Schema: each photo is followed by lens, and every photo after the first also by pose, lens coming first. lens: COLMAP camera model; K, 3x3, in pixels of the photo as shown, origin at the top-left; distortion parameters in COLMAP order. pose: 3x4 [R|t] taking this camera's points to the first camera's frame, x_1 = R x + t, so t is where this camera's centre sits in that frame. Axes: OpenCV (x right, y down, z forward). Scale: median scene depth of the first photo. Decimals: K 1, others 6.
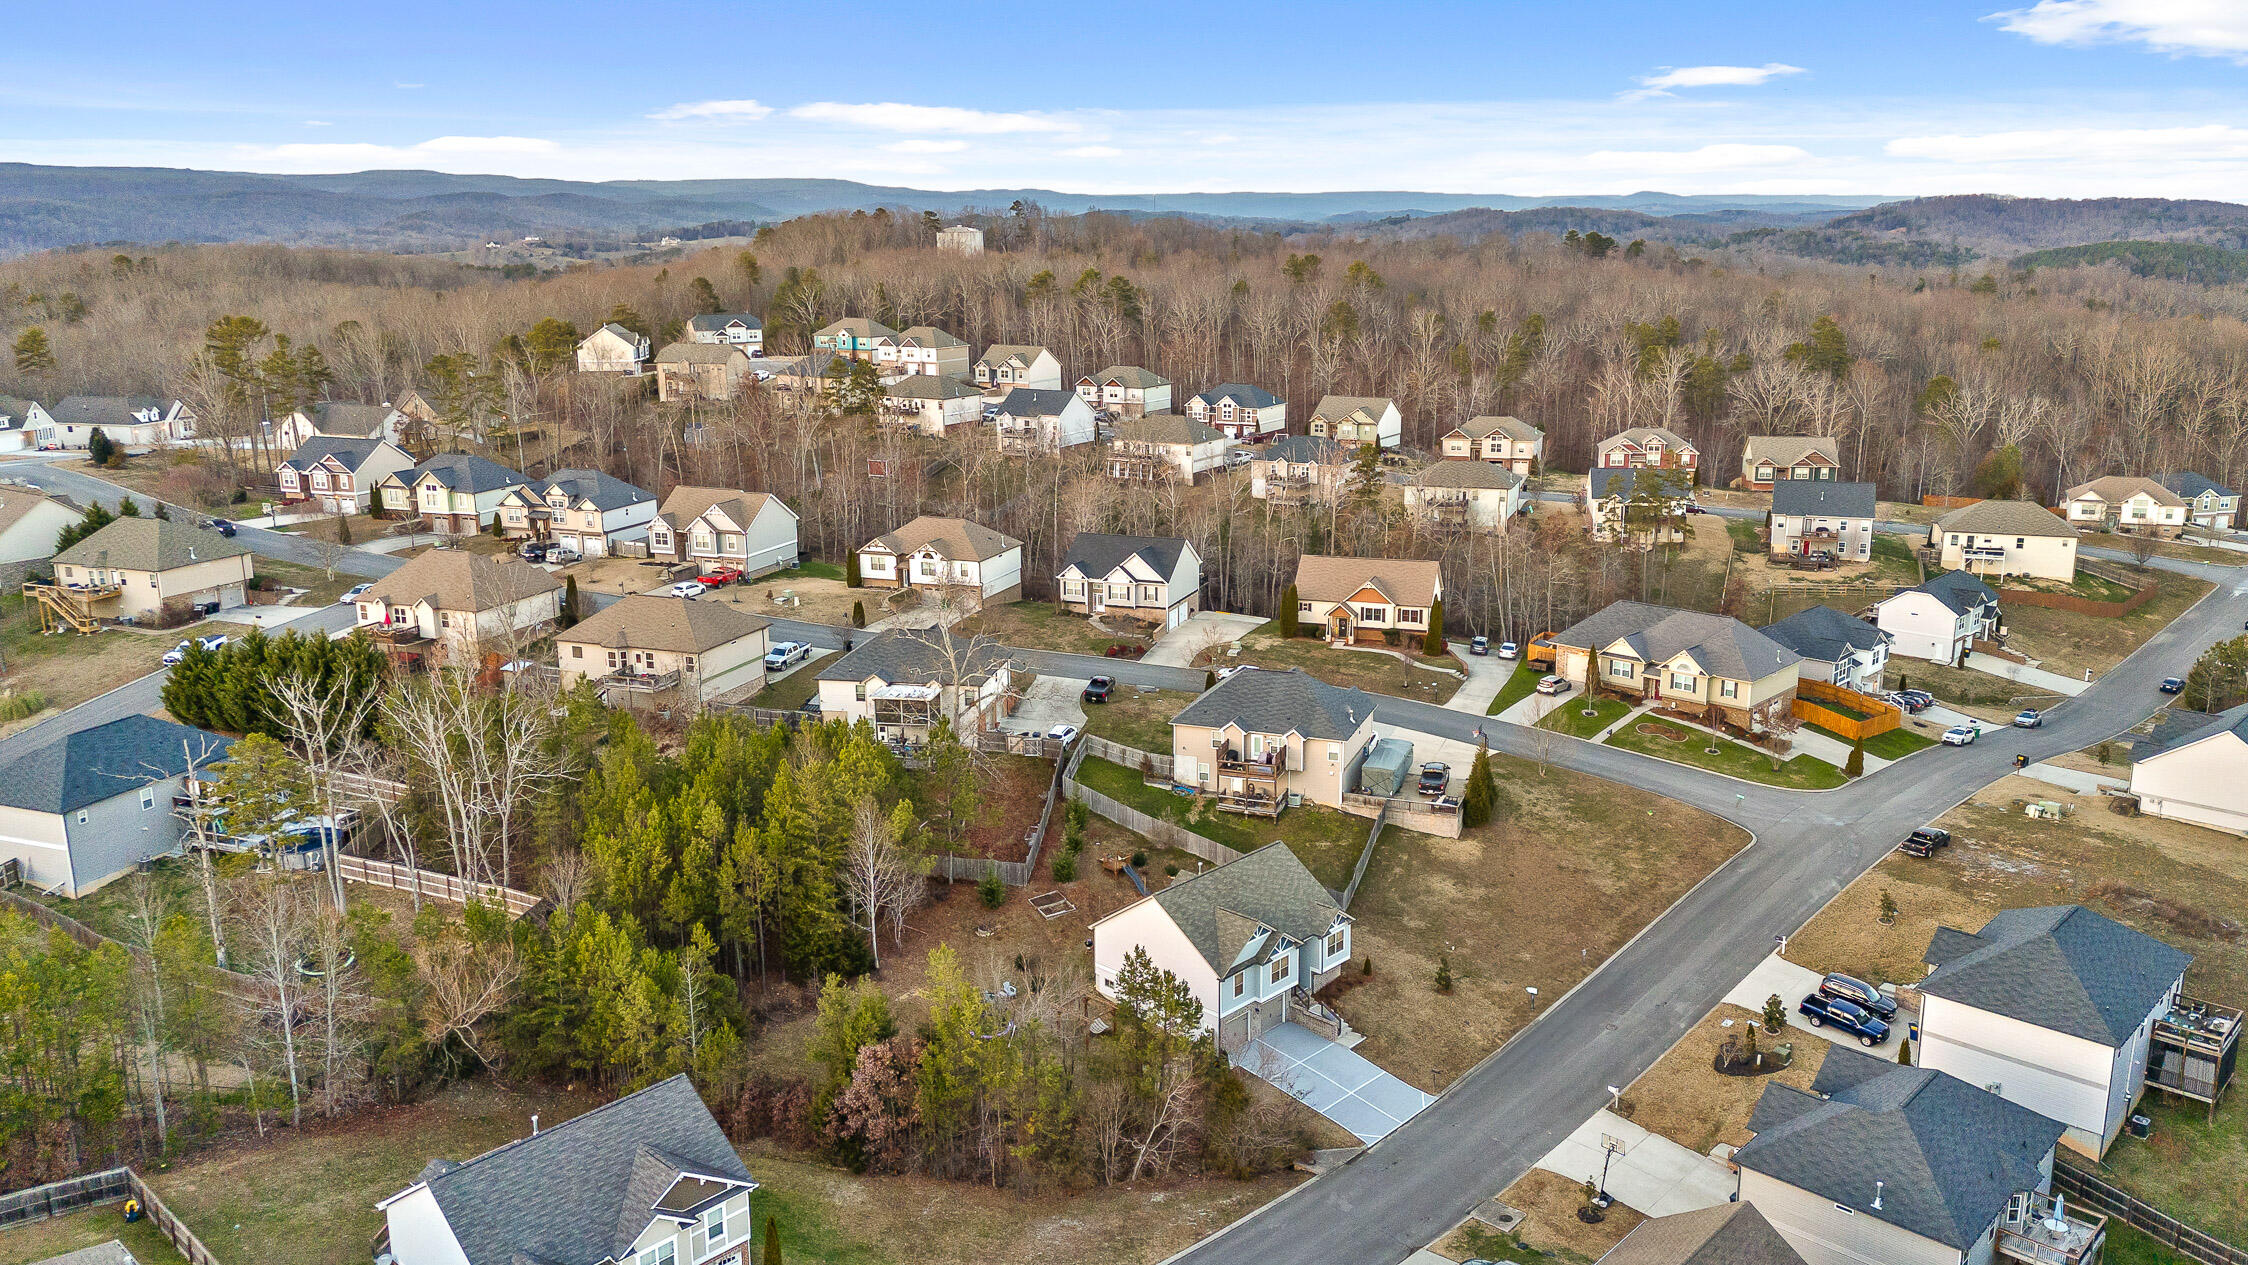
lens RADIAL K [[1648.4, 0, 1103.3], [0, 1648.4, 667.5], [0, 0, 1]] dist [0.130556, -0.156818]
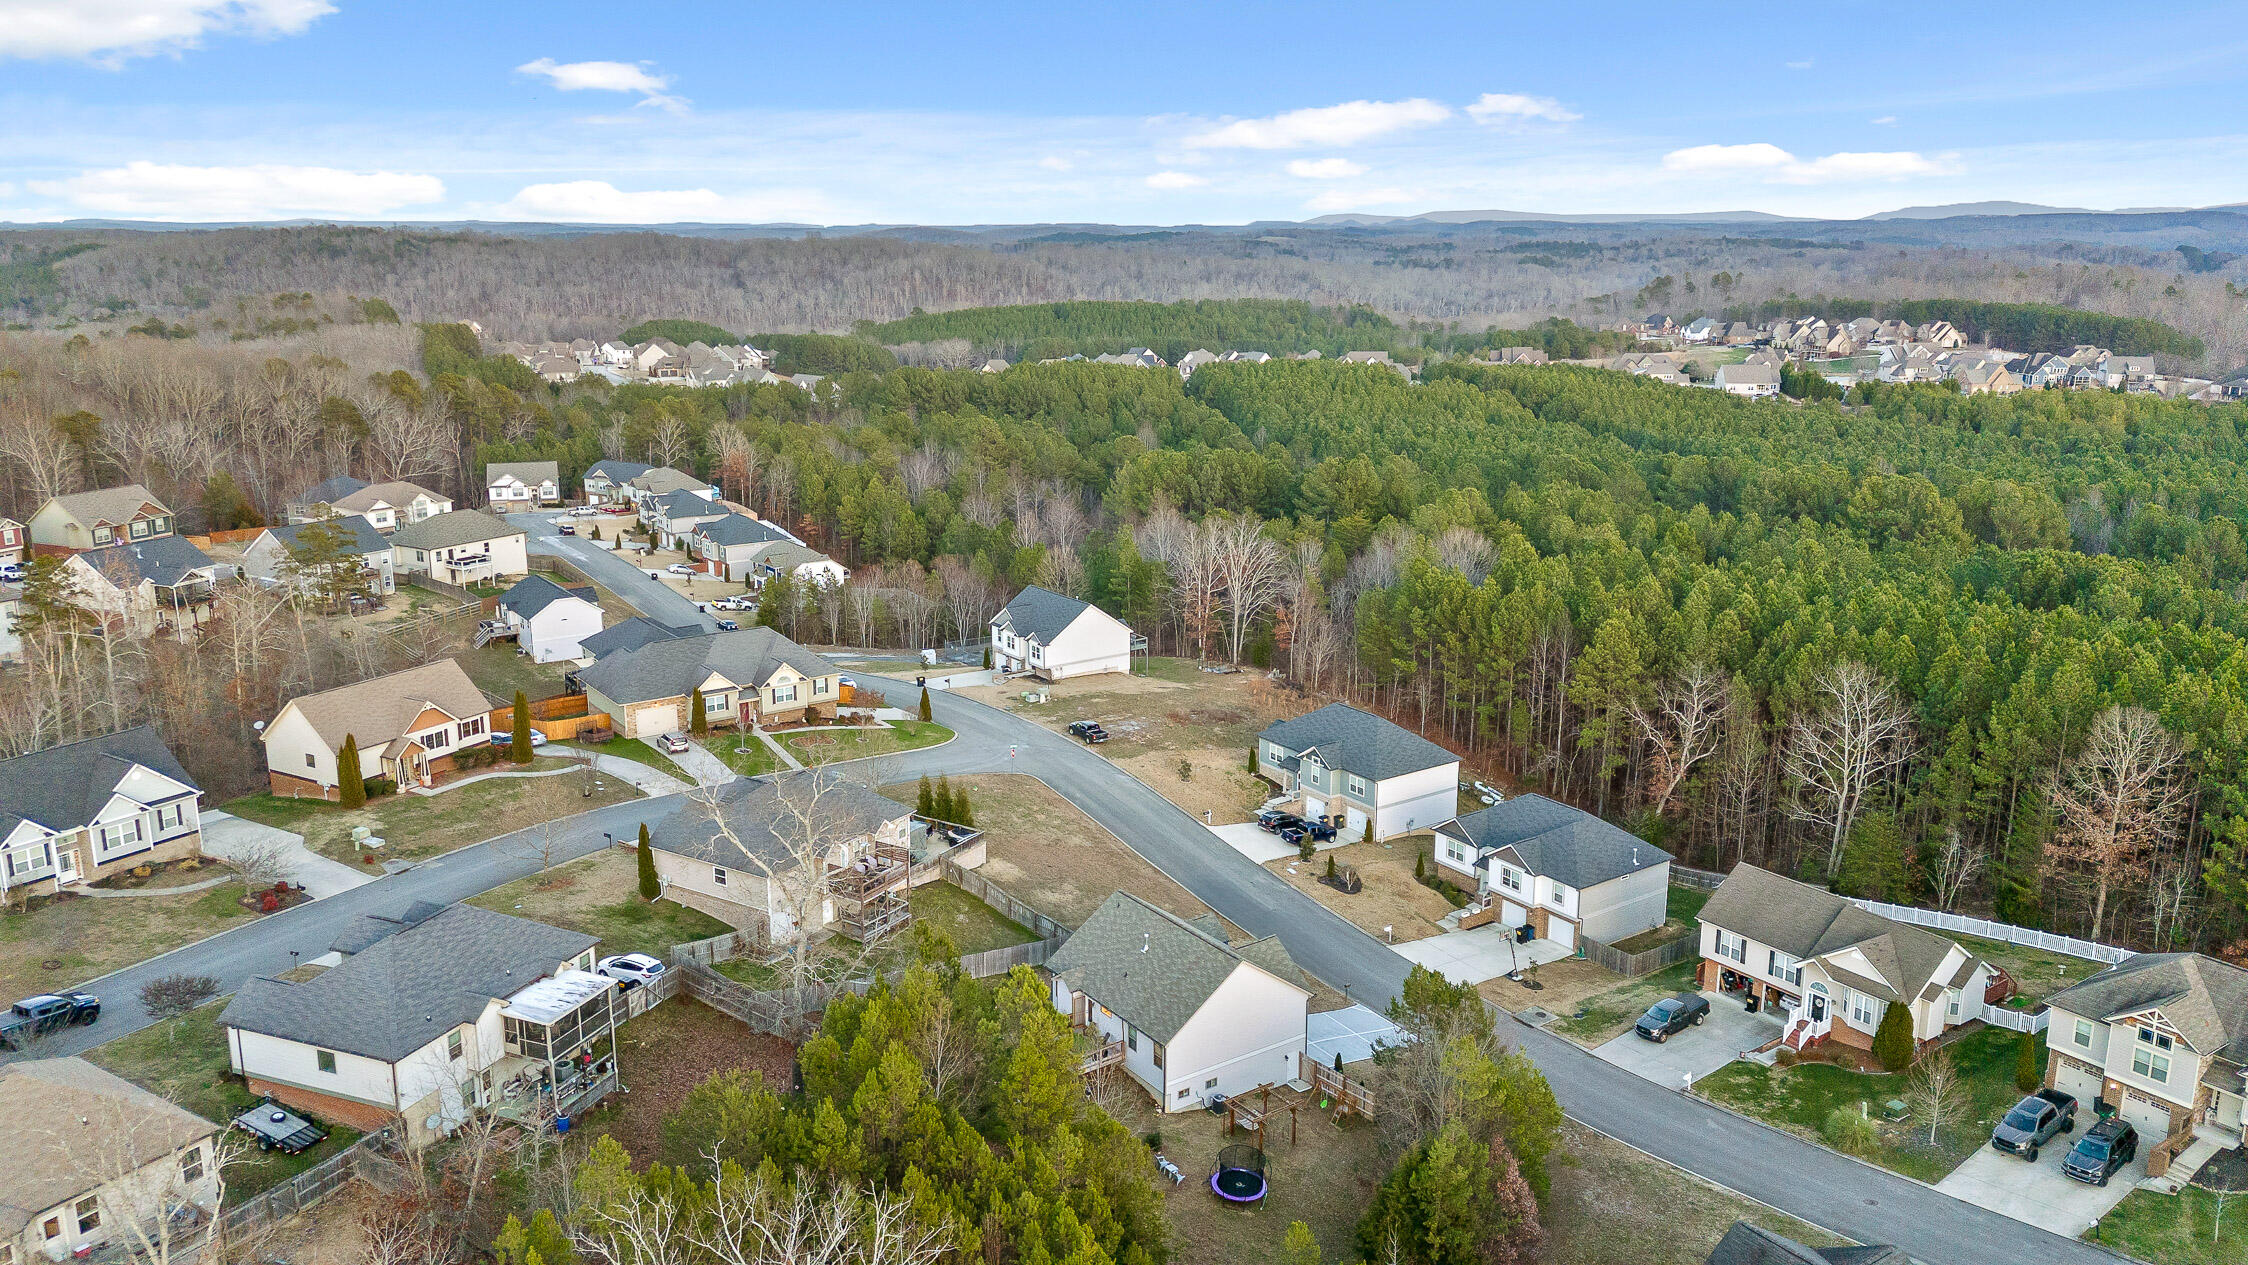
lens RADIAL K [[1637.1, 0, 1115.3], [0, 1637.1, 638.9], [0, 0, 1]] dist [0.074715, -0.045603]
pose [[0.194964, -0.229782, 0.953514, -0.496184], [0.251955, 0.951279, 0.177726, -0.131848], [-0.947897, 0.205592, 0.243360, 0.476288]]
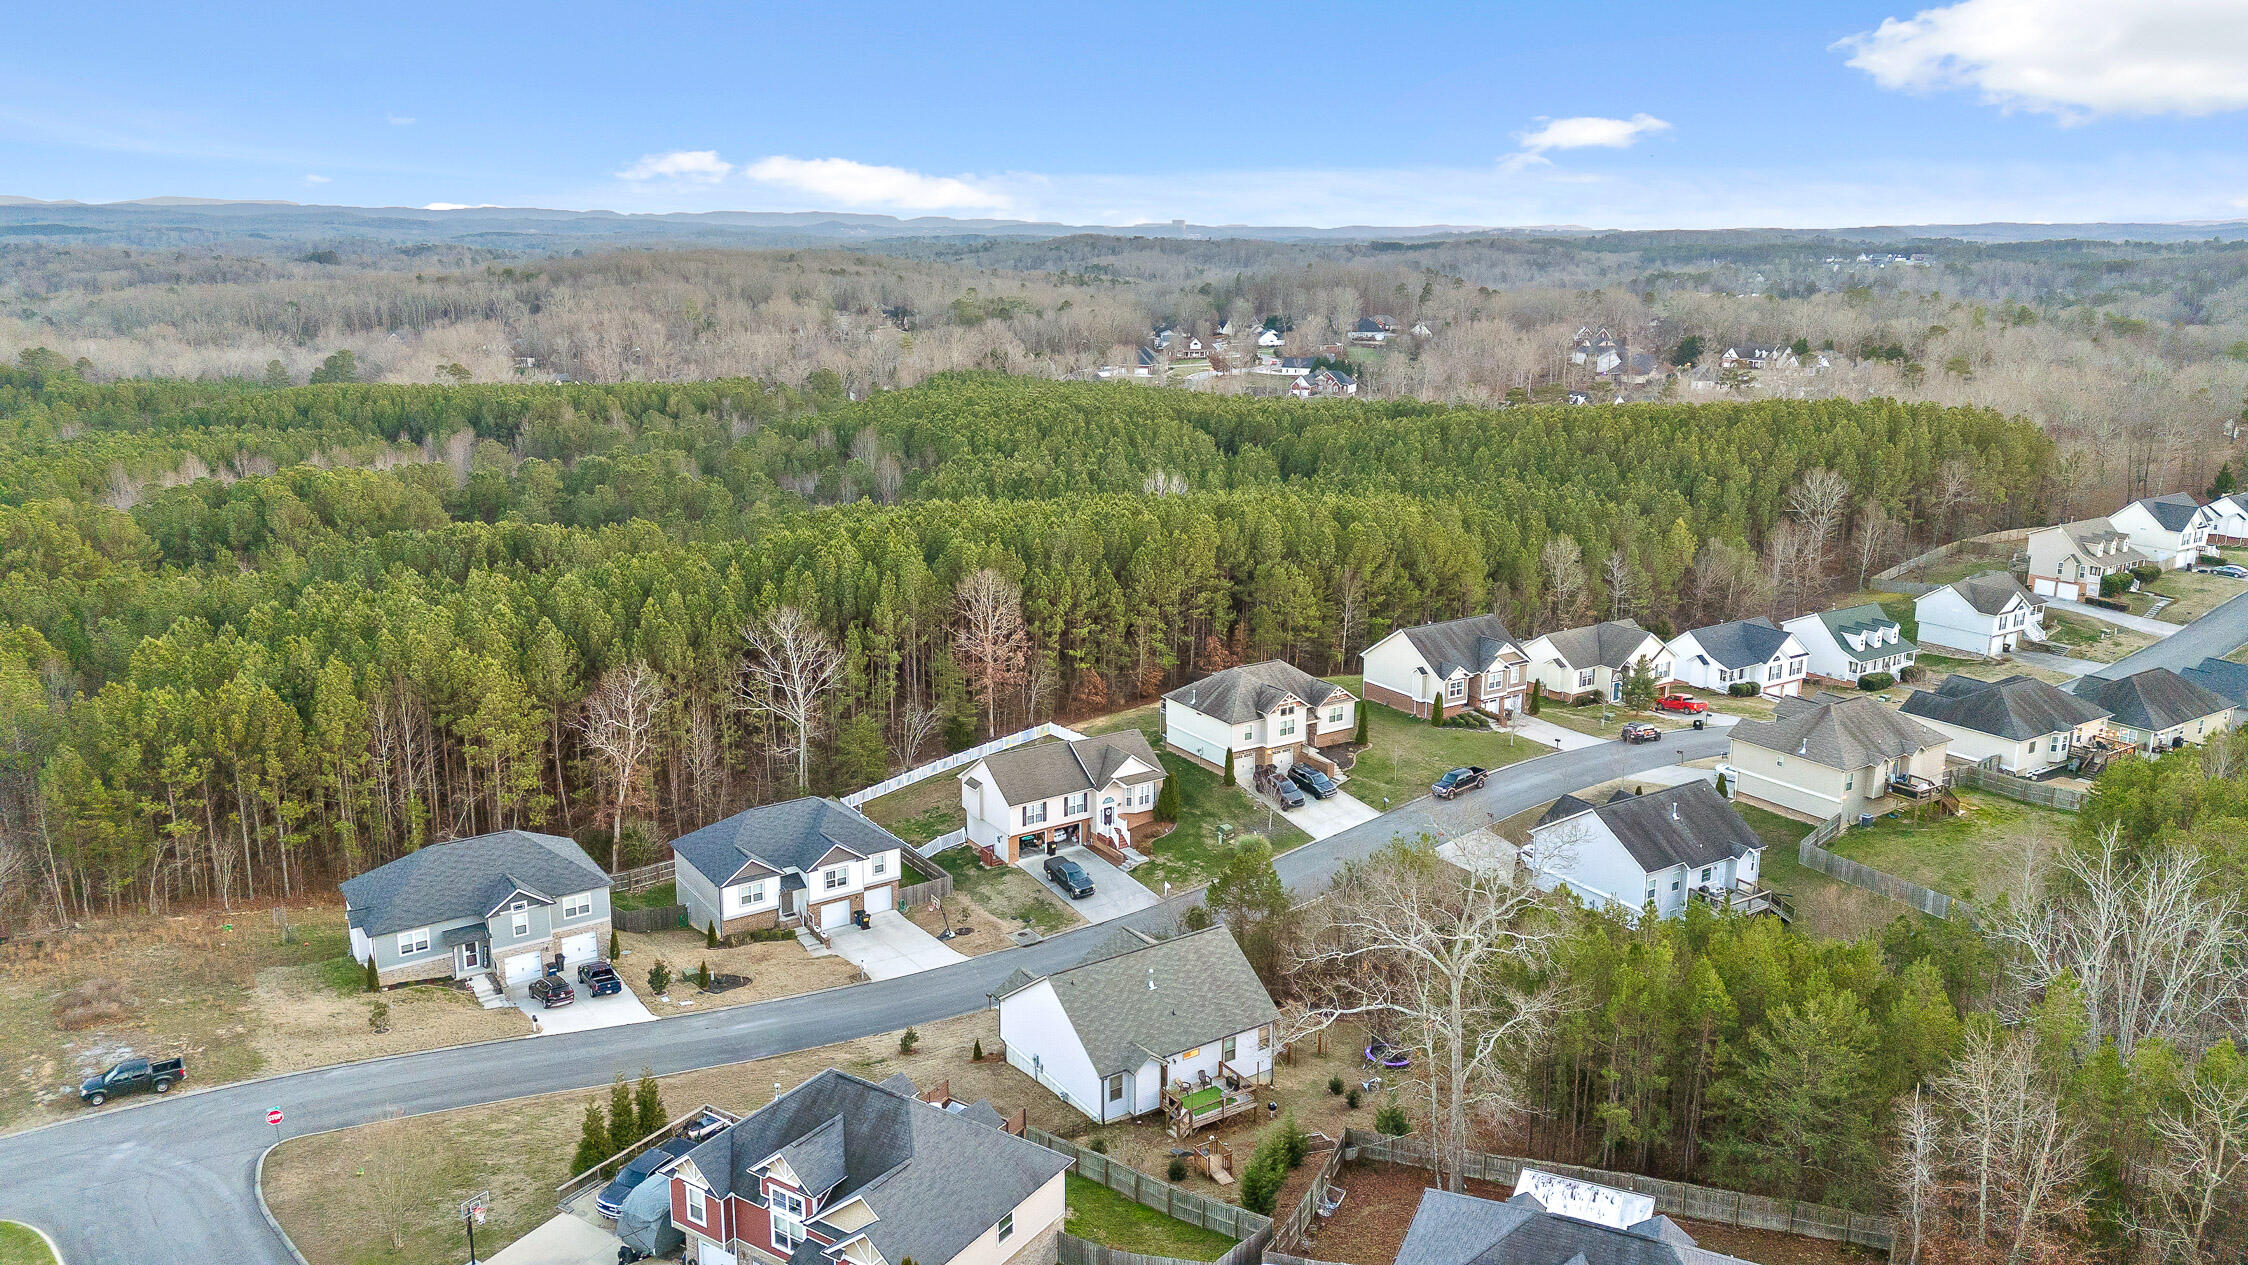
lens RADIAL K [[1645.1, 0, 1121.3], [0, 1645.1, 619.7], [0, 0, 1]] dist [0.104139, -0.105525]
pose [[-0.974414, -0.042959, 0.220615, -0.075632], [0.067983, 0.879252, 0.471481, -0.295002], [-0.214230, 0.474416, -0.853835, 1.050891]]
